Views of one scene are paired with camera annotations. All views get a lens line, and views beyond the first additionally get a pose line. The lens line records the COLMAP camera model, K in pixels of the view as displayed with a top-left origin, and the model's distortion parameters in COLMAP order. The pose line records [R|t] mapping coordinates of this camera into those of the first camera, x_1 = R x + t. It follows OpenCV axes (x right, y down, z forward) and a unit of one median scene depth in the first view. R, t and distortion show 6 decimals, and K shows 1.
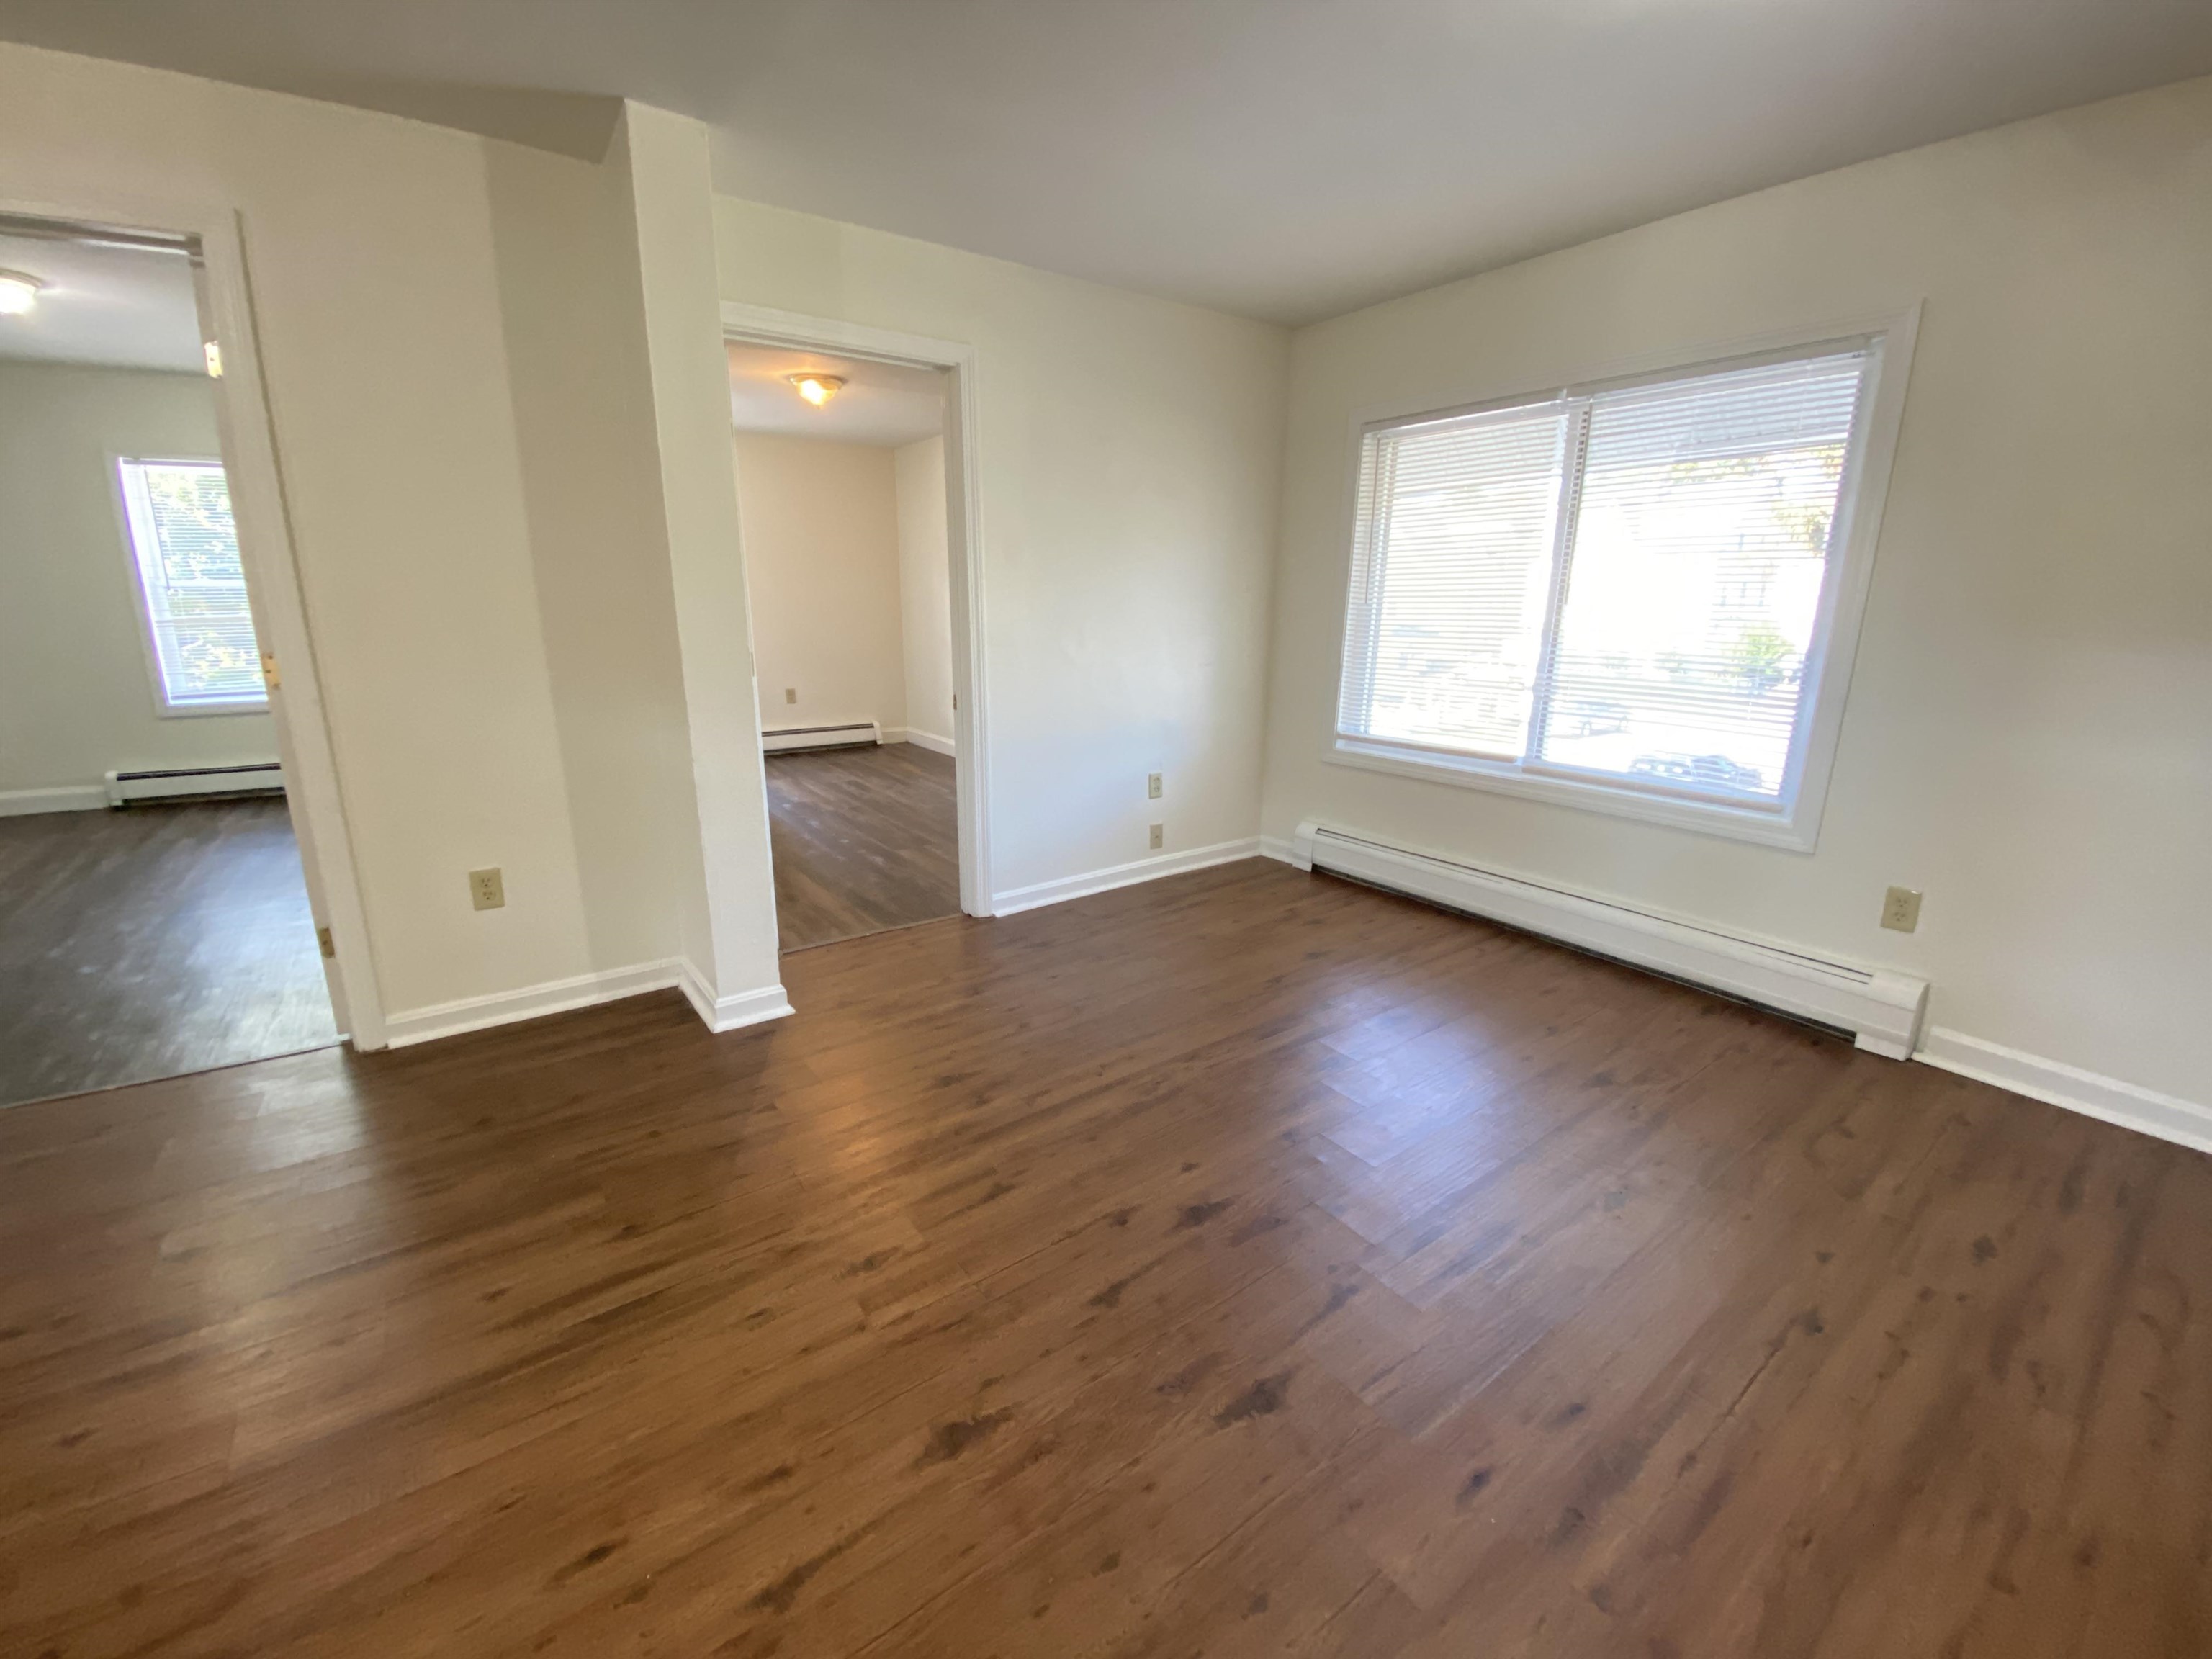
lens RADIAL K [[903.1, 0, 1099.6], [0, 903.1, 820.5], [0, 0, 1]] dist [0.025661, -0.024516]
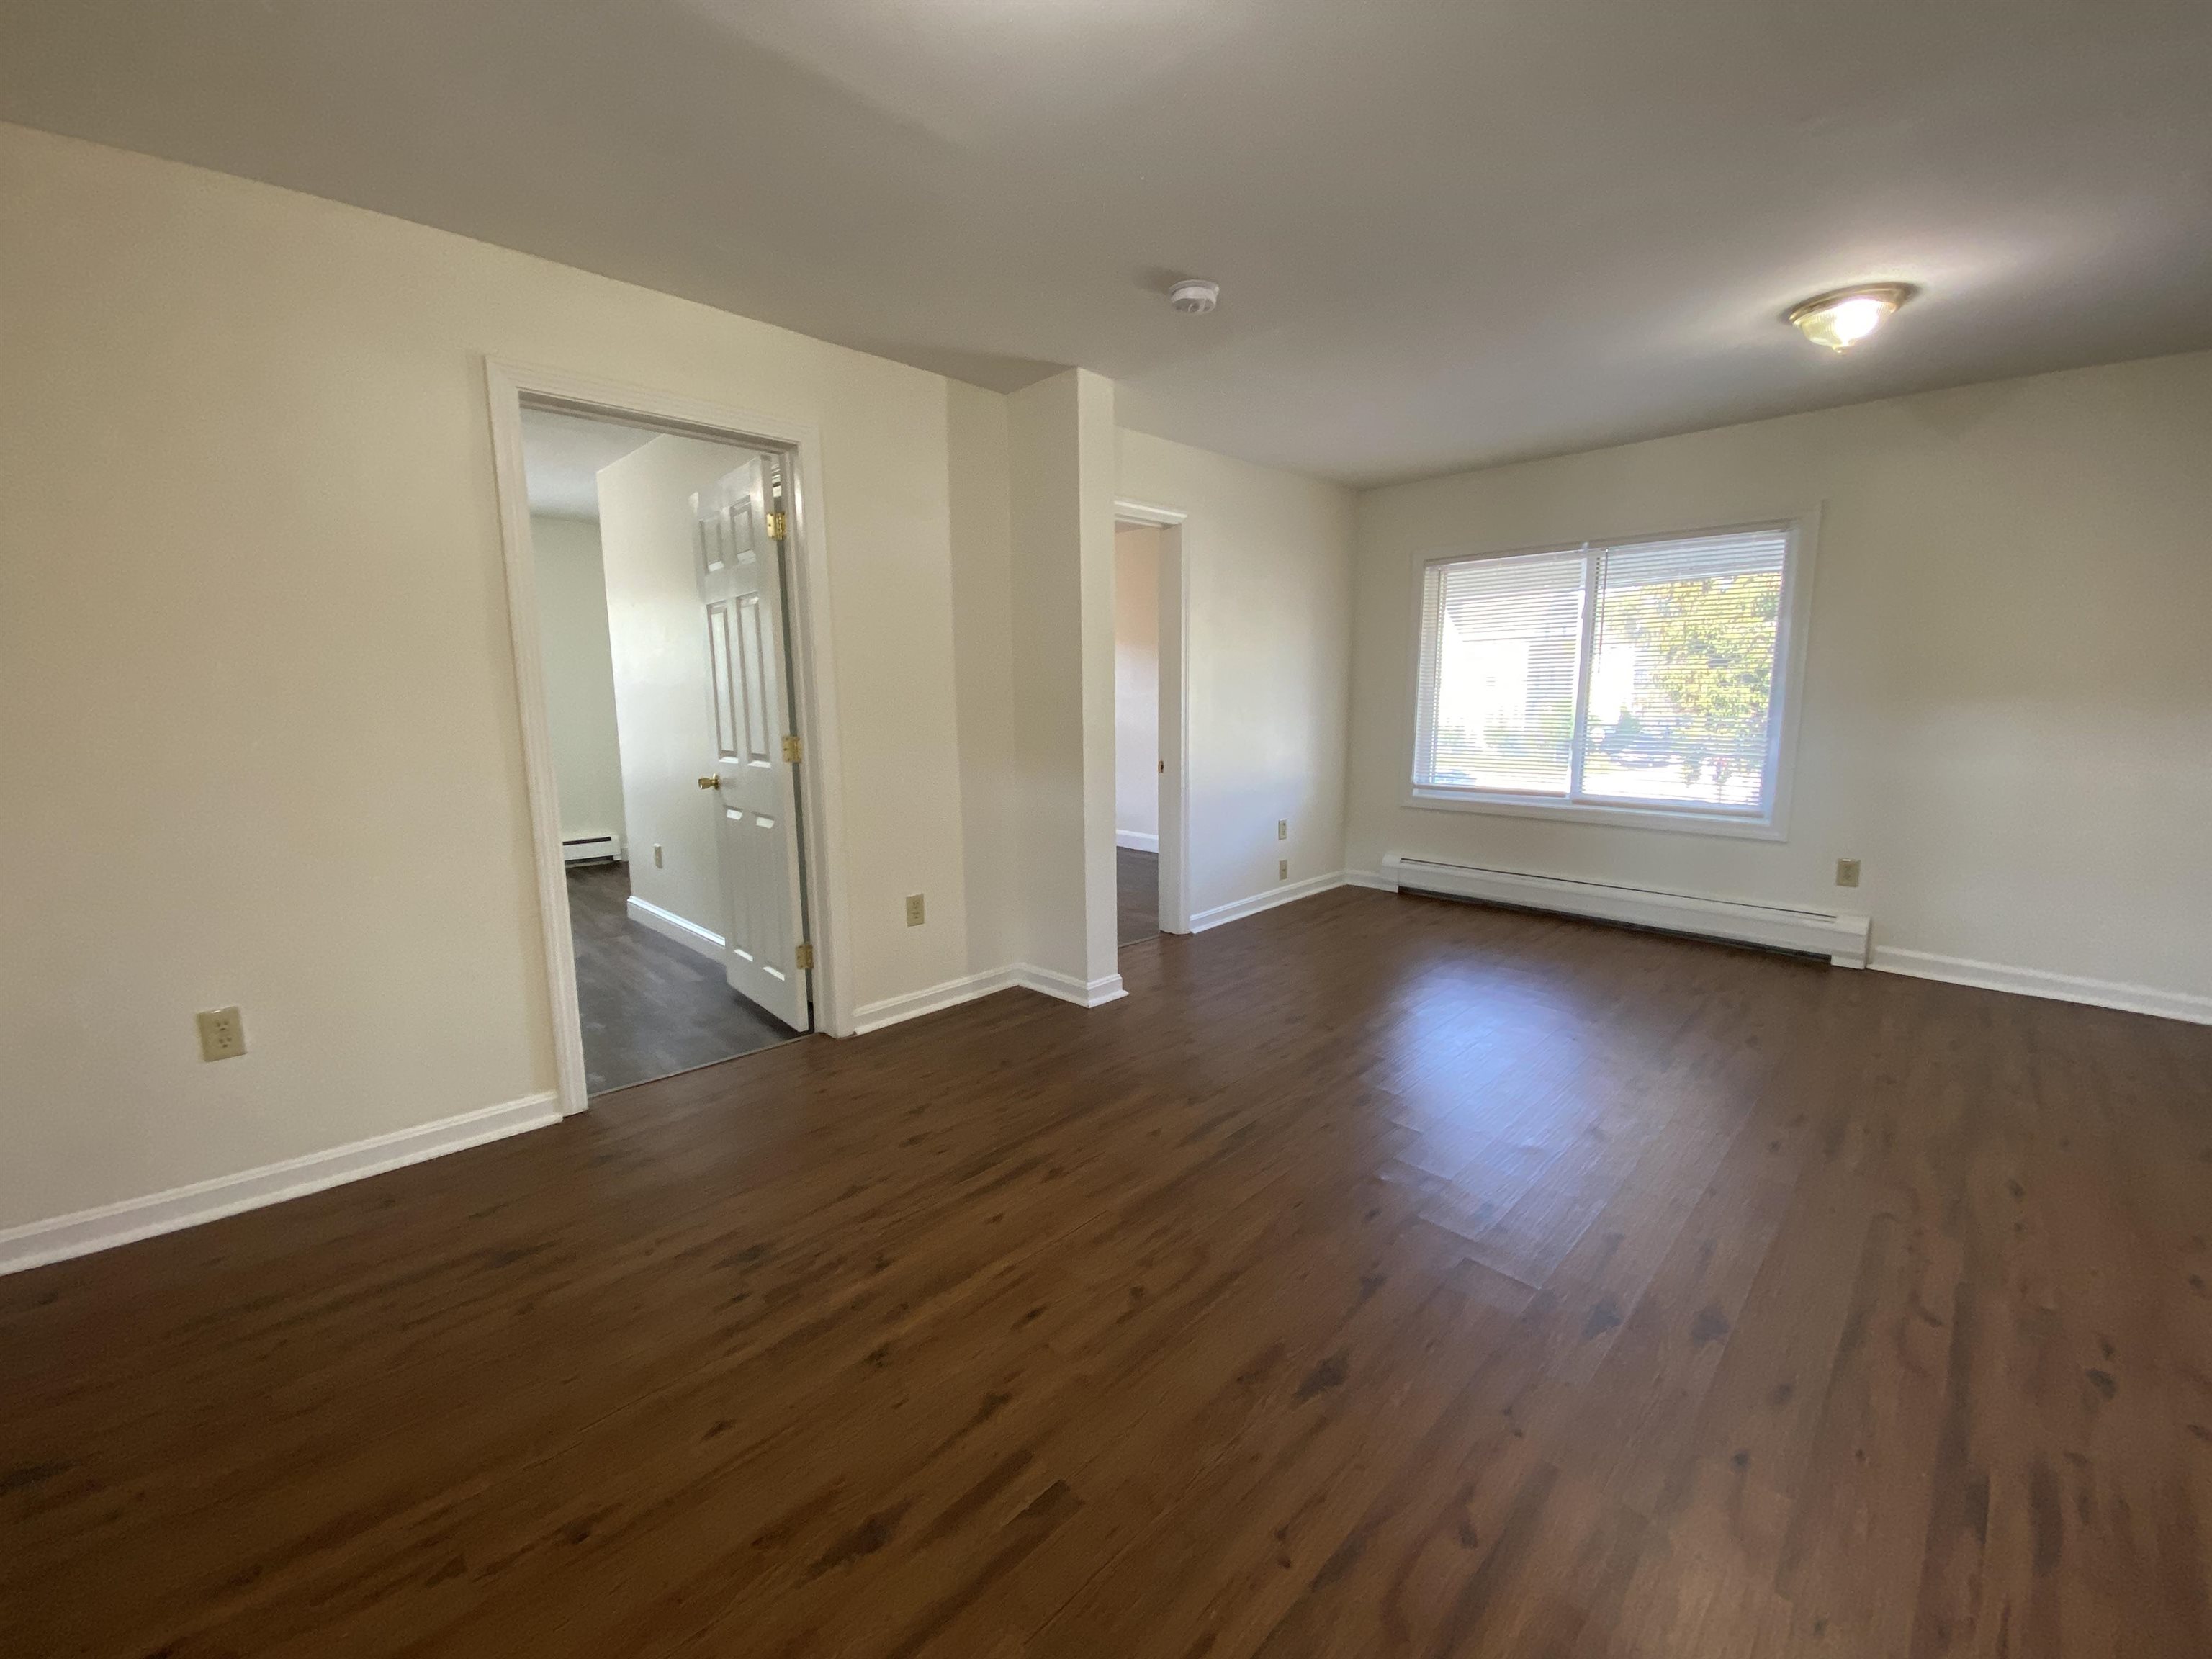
lens RADIAL K [[899.8, 0, 1089.1], [0, 899.8, 818.6], [0, 0, 1]] dist [0.009272, -0.016681]
pose [[0.989342, -0.039128, 0.140257, -0.562456], [0.052780, 0.994079, -0.094983, 0.075884], [-0.135710, 0.101373, 0.985549, -0.320562]]
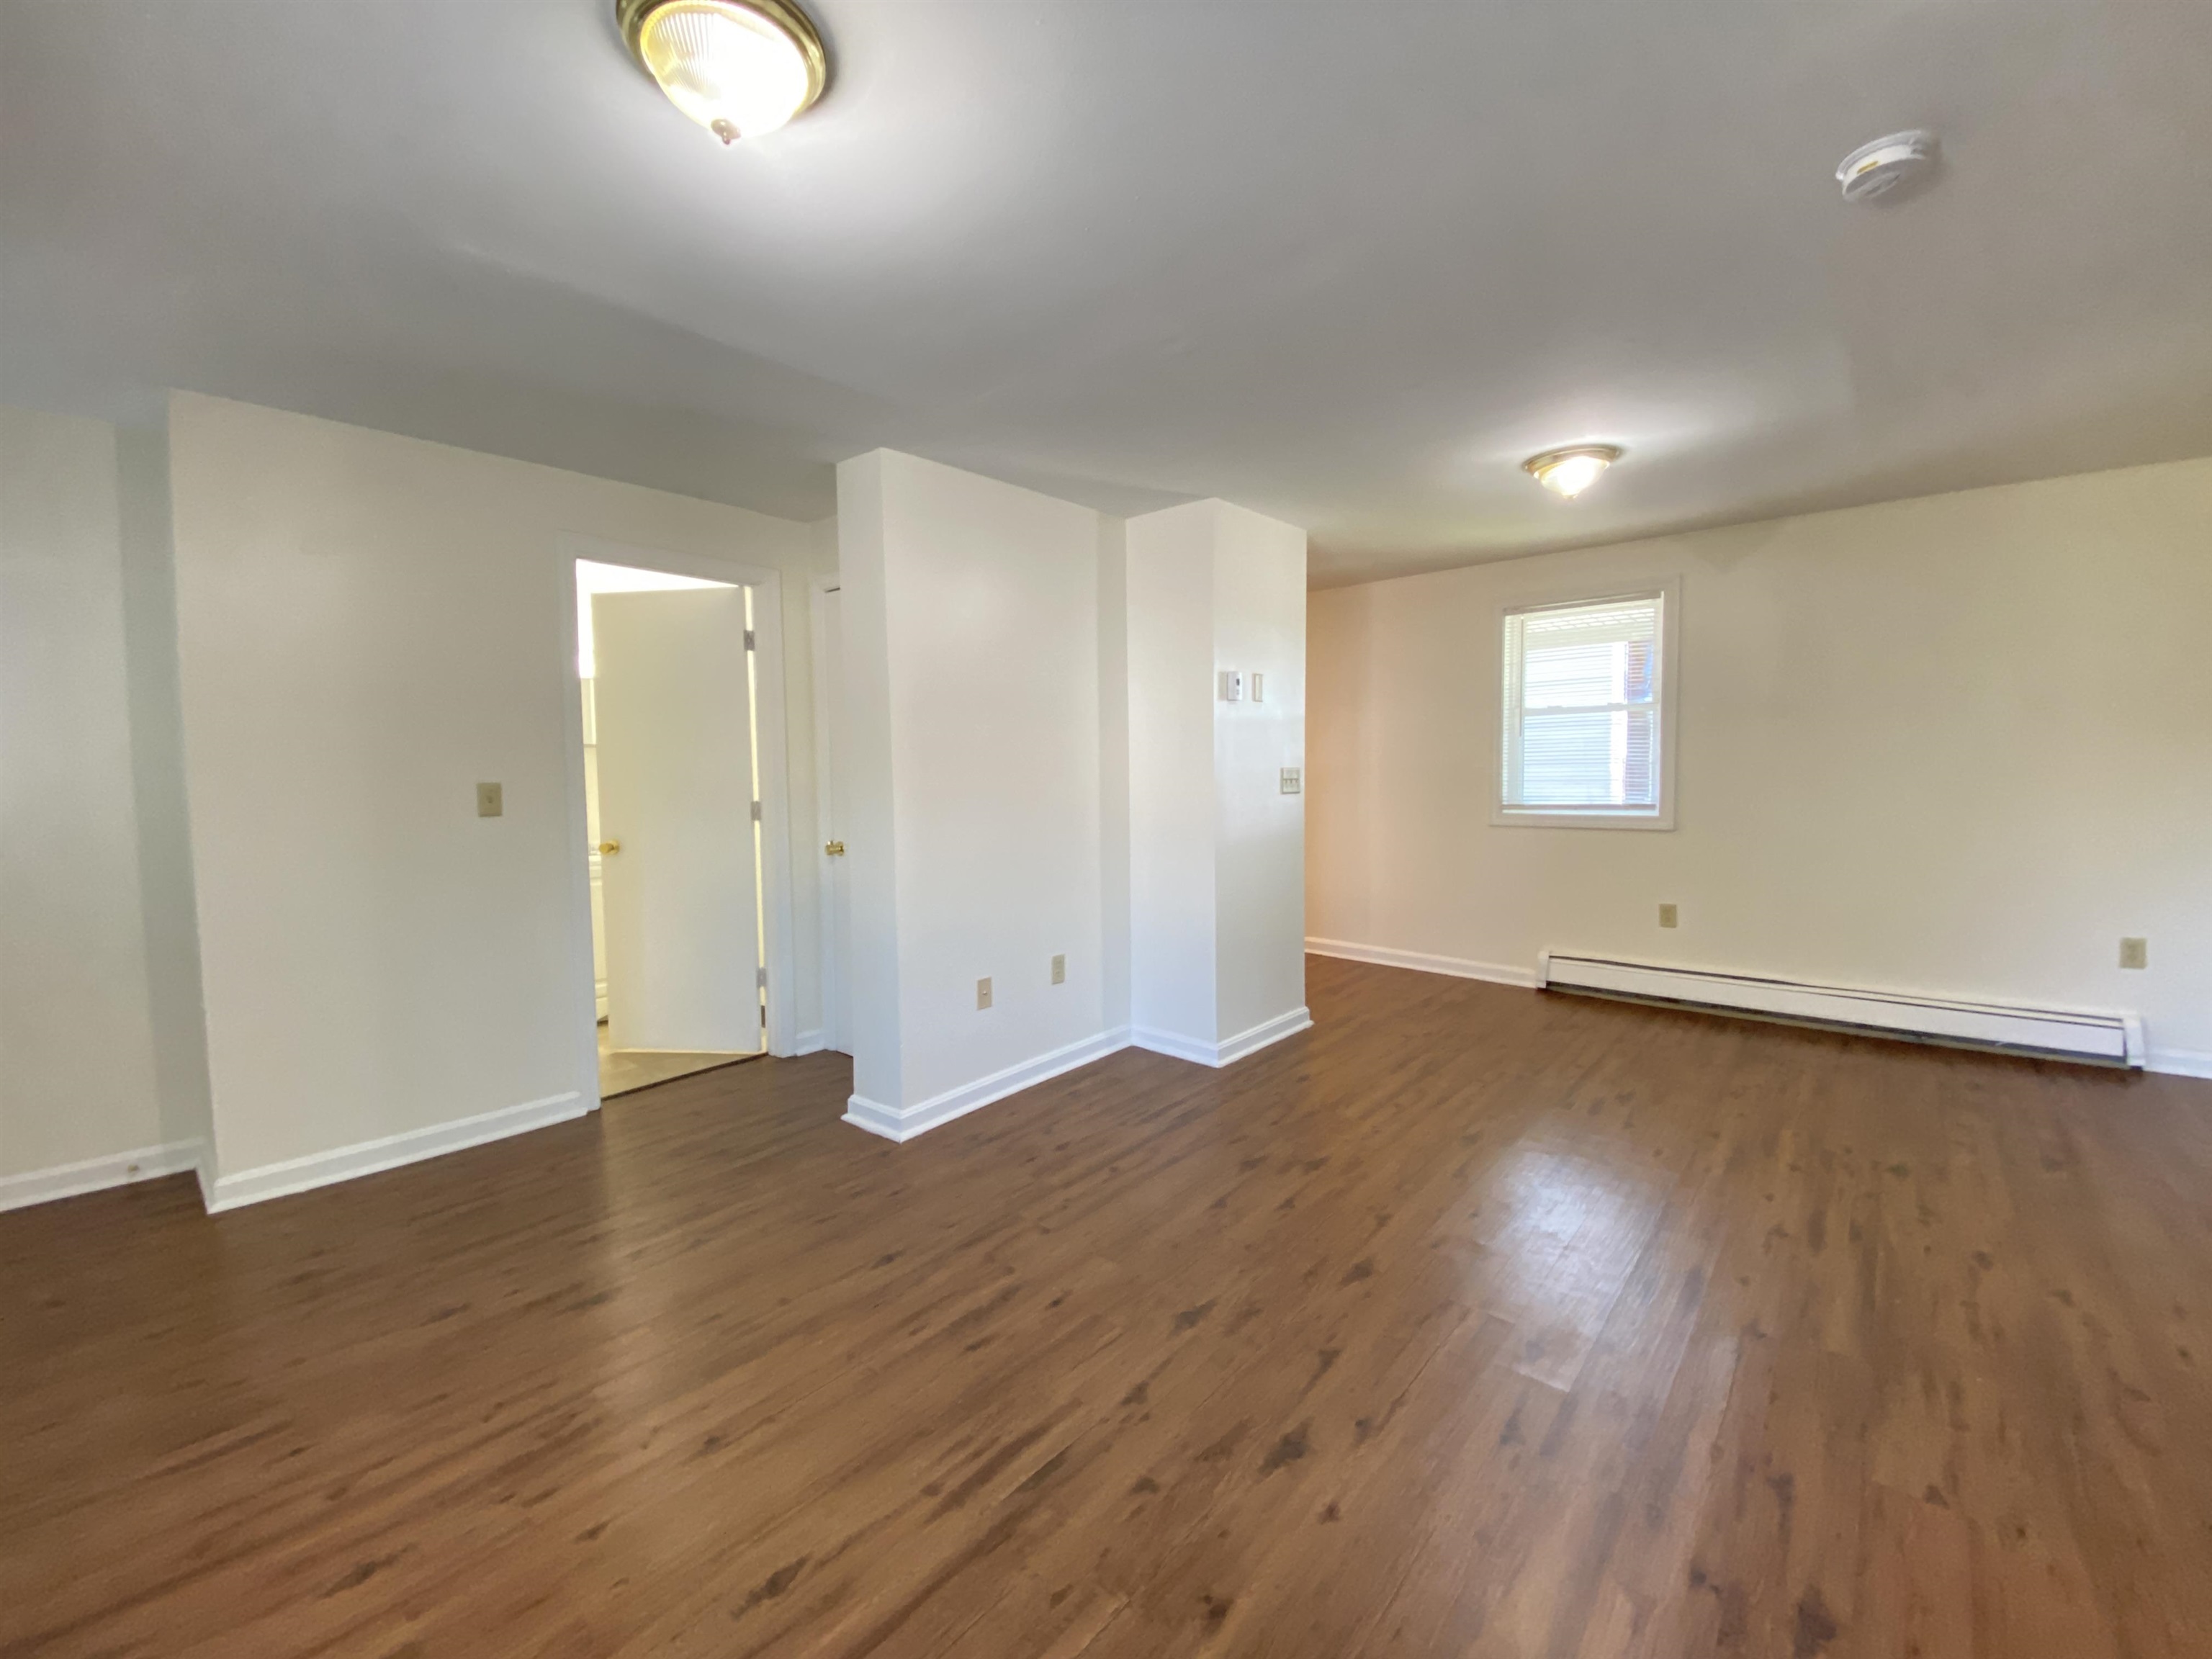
lens RADIAL K [[903.1, 0, 1099.6], [0, 903.1, 820.5], [0, 0, 1]] dist [0.025661, -0.024516]
pose [[-0.976742, 0.016926, -0.213748, 0.315851], [-0.046160, 0.956905, 0.286707, -0.273044], [0.209389, 0.289906, -0.933869, 1.076802]]
